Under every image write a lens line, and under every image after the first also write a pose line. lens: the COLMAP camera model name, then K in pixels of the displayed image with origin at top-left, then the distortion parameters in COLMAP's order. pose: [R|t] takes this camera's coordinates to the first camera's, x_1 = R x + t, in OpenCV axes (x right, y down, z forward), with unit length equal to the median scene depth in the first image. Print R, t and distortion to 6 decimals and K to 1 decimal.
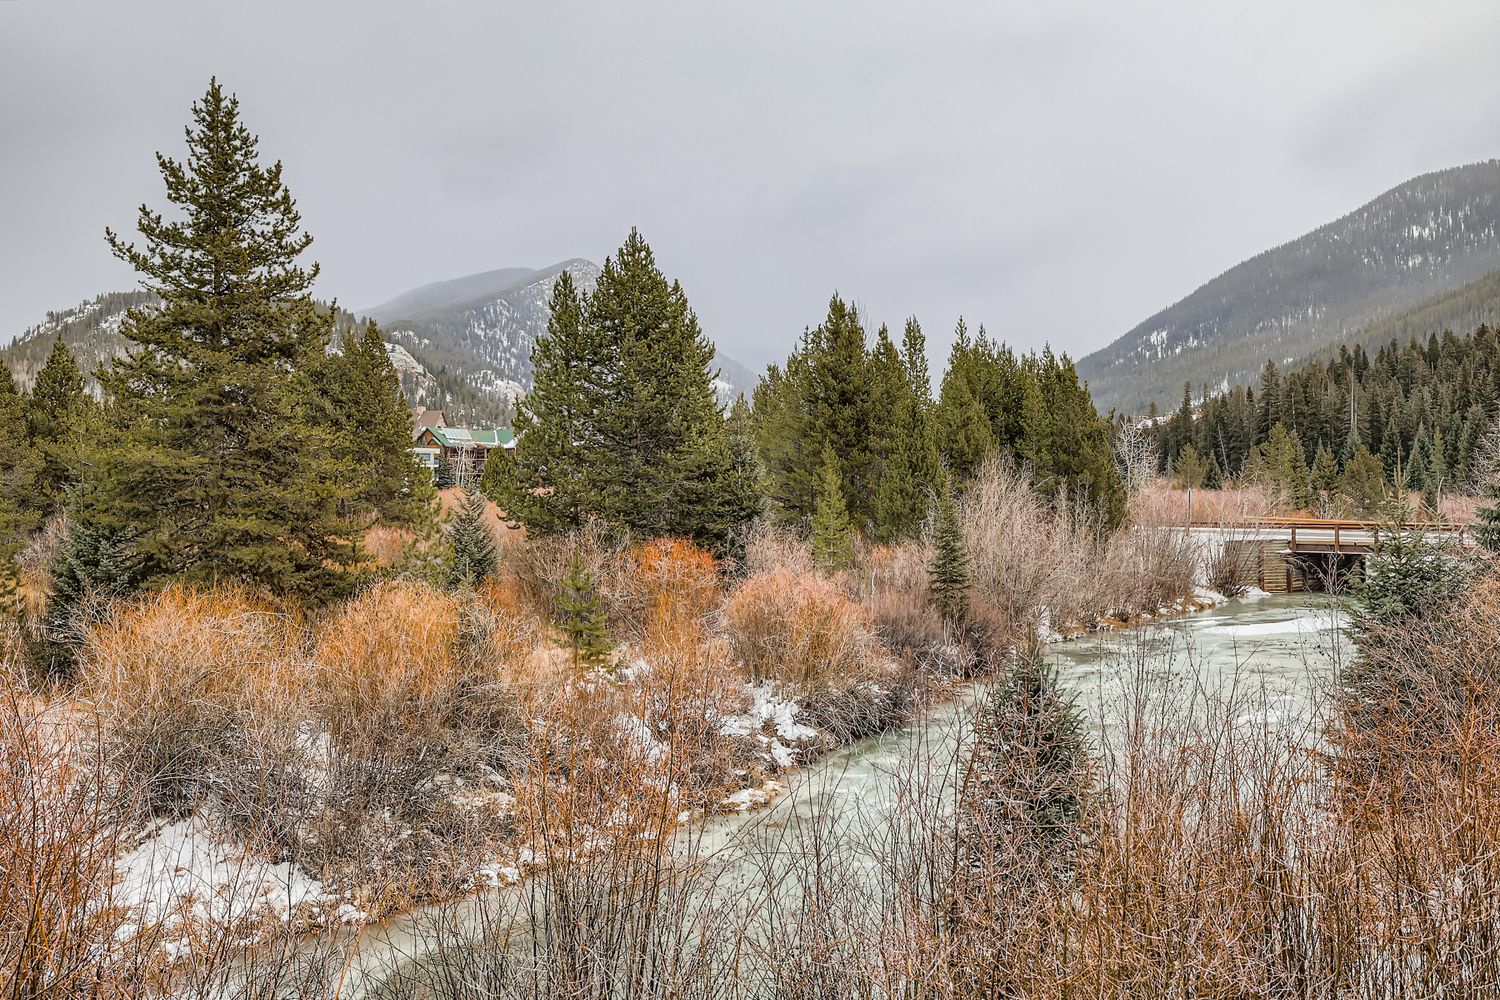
lens RADIAL K [[647.8, 0, 750.1], [0, 647.8, 498.3], [0, 0, 1]] dist [-0.002541, 0.000409]
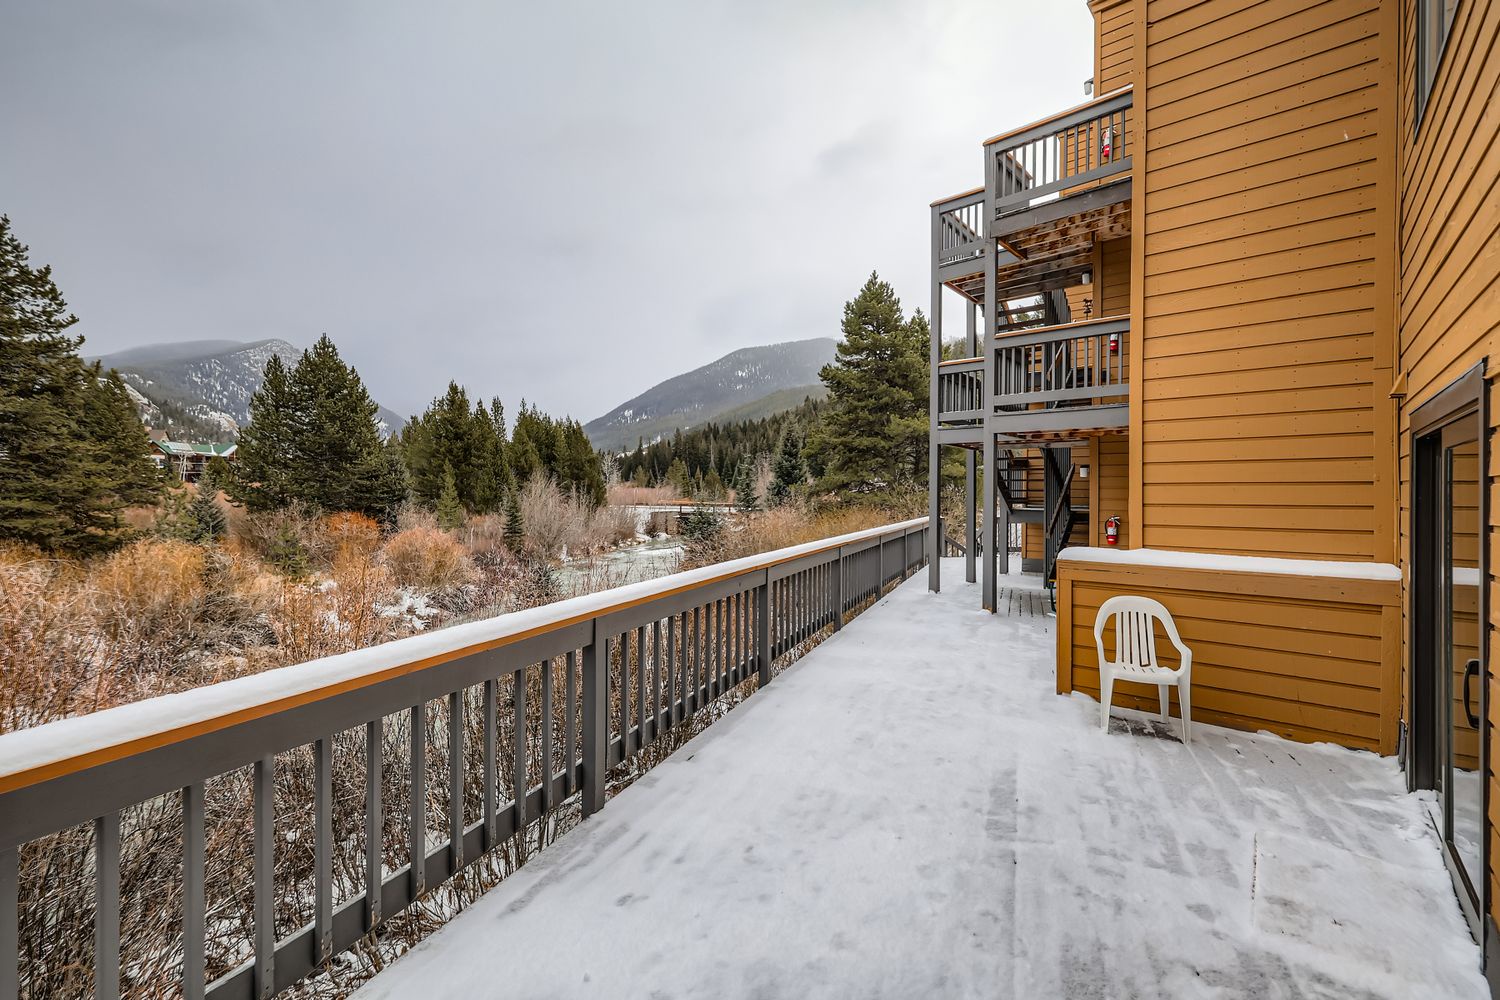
lens RADIAL K [[647.8, 0, 754.6], [0, 647.8, 497.4], [0, 0, 1]] dist [-0.002541, 0.000409]
pose [[0.872325, 0.003333, 0.488915, -0.019509], [-0.005025, 0.999985, 0.002148, 0.011671], [-0.488900, -0.004330, 0.872329, -1.080981]]
